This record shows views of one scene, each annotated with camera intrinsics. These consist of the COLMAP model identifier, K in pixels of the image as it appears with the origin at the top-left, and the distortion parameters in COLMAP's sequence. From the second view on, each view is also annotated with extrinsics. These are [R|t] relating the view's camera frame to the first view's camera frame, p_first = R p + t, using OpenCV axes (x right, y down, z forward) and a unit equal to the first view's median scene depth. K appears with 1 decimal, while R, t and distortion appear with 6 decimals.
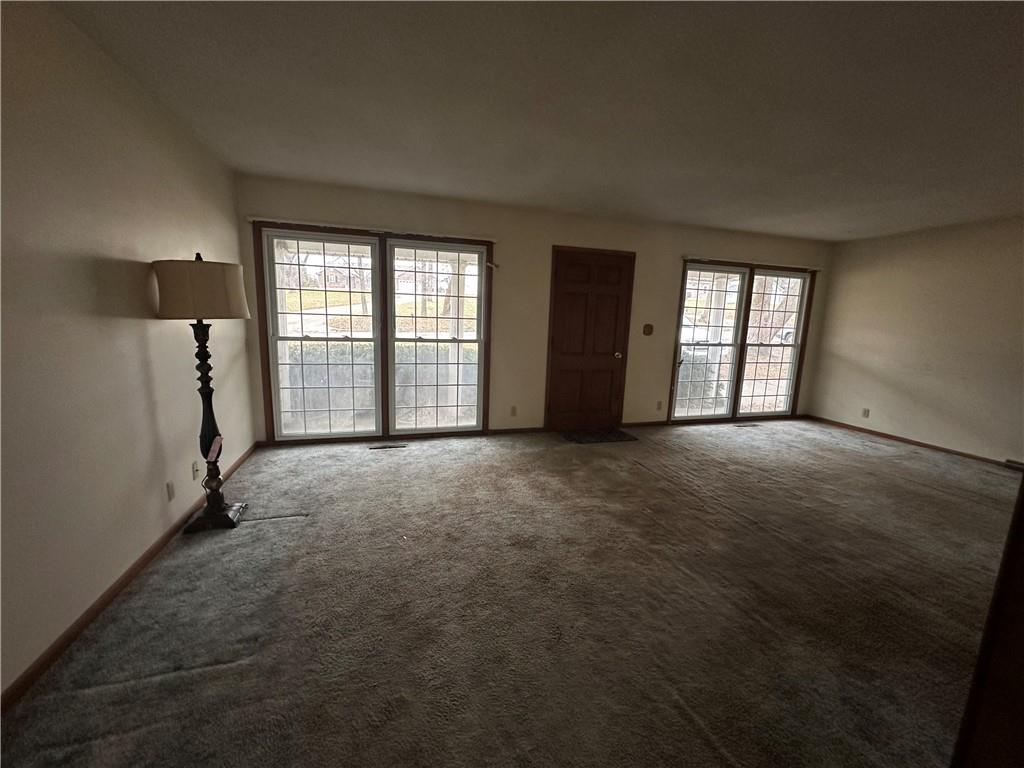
lens RADIAL K [[407.7, 0, 512.0], [0, 407.7, 384.0], [0, 0, 1]] dist [0.000659, -0.000036]
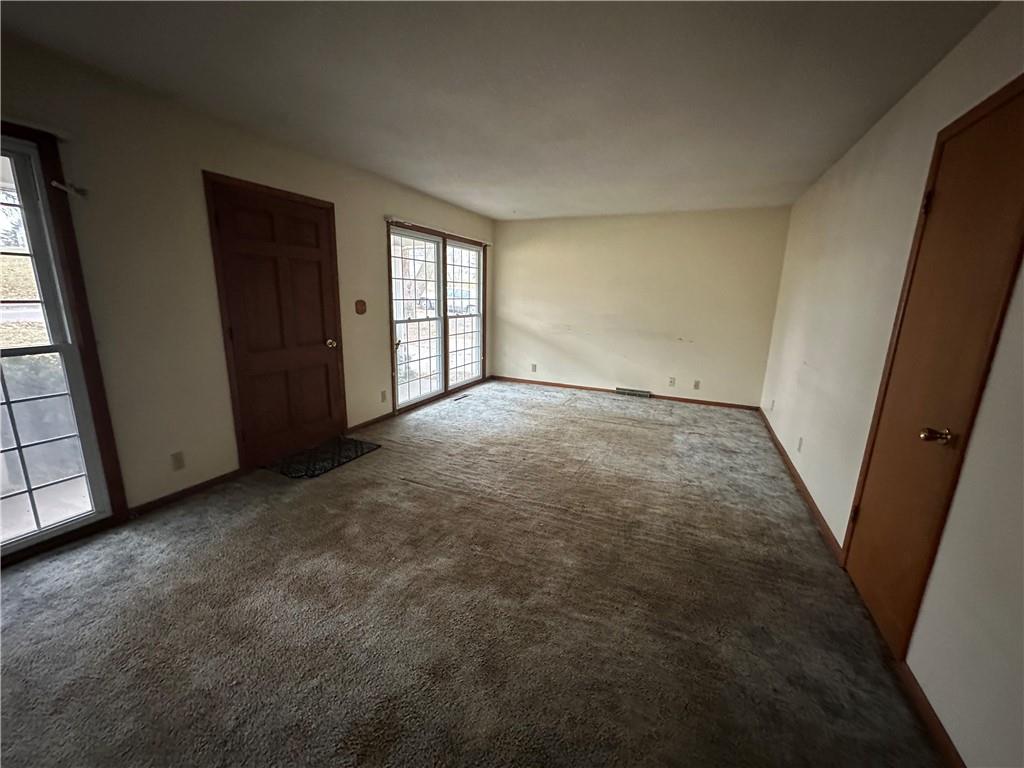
lens RADIAL K [[407.7, 0, 512.0], [0, 407.7, 384.0], [0, 0, 1]] dist [0.000659, -0.000036]
pose [[0.660324, -0.179390, 0.729240, -0.114689], [0.119957, 0.983778, 0.133385, -0.081328], [-0.741339, -0.000600, 0.671131, 0.357099]]
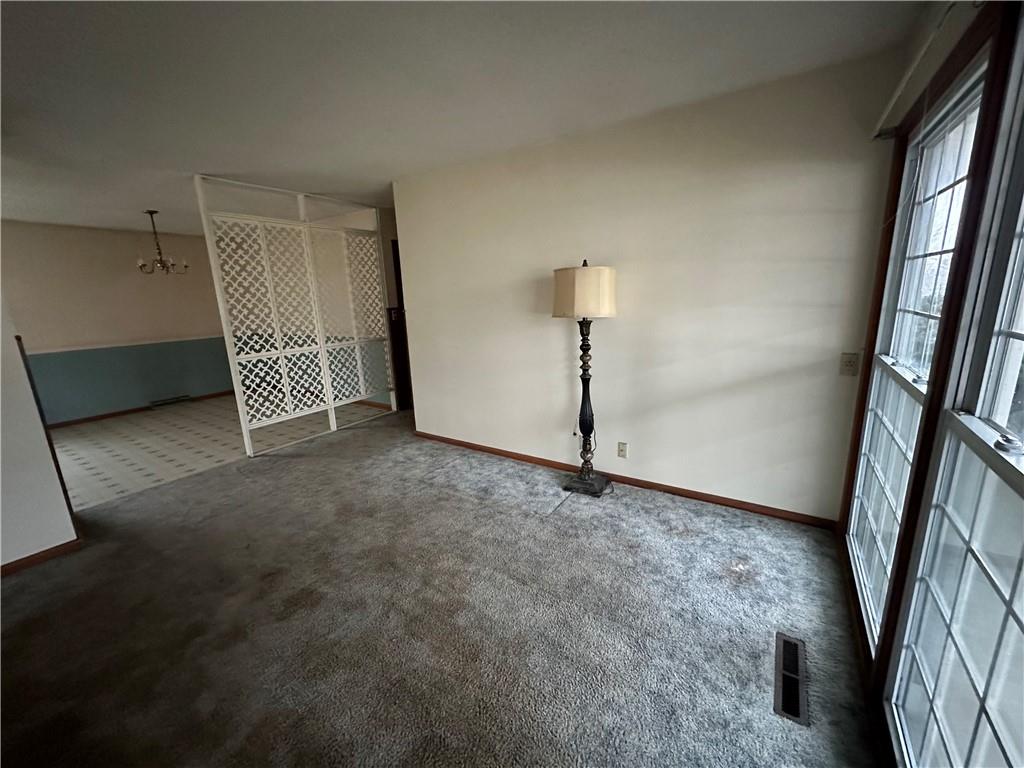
lens RADIAL K [[407.7, 0, 512.0], [0, 407.7, 384.0], [0, 0, 1]] dist [0.000659, -0.000036]
pose [[-0.770617, 0.135470, -0.622733, 0.107258], [-0.092898, 0.942830, 0.320064, -0.228655], [0.630491, 0.304498, -0.713976, 1.213094]]
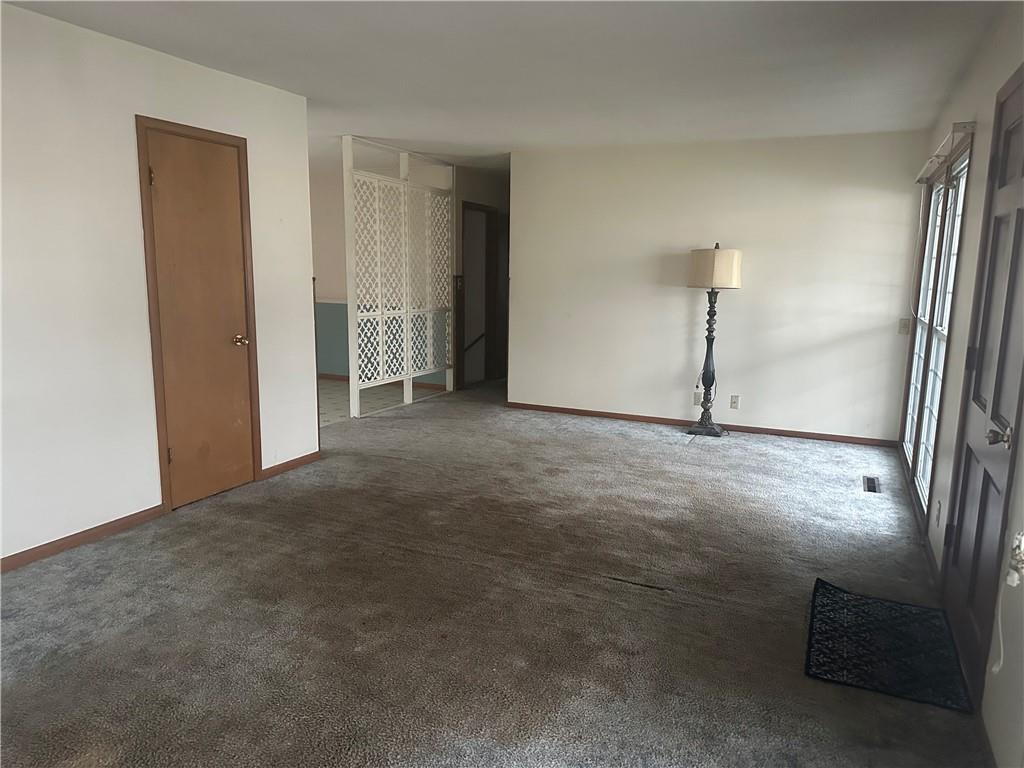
lens RADIAL K [[709.1, 0, 512.8], [0, 709.1, 394.3], [0, 0, 1]] dist [0.109933, -0.168827]
pose [[-0.661479, 0.086649, -0.744941, 1.138216], [-0.163223, 0.952859, 0.255770, -0.230771], [0.731986, 0.290778, -0.616153, 1.487673]]
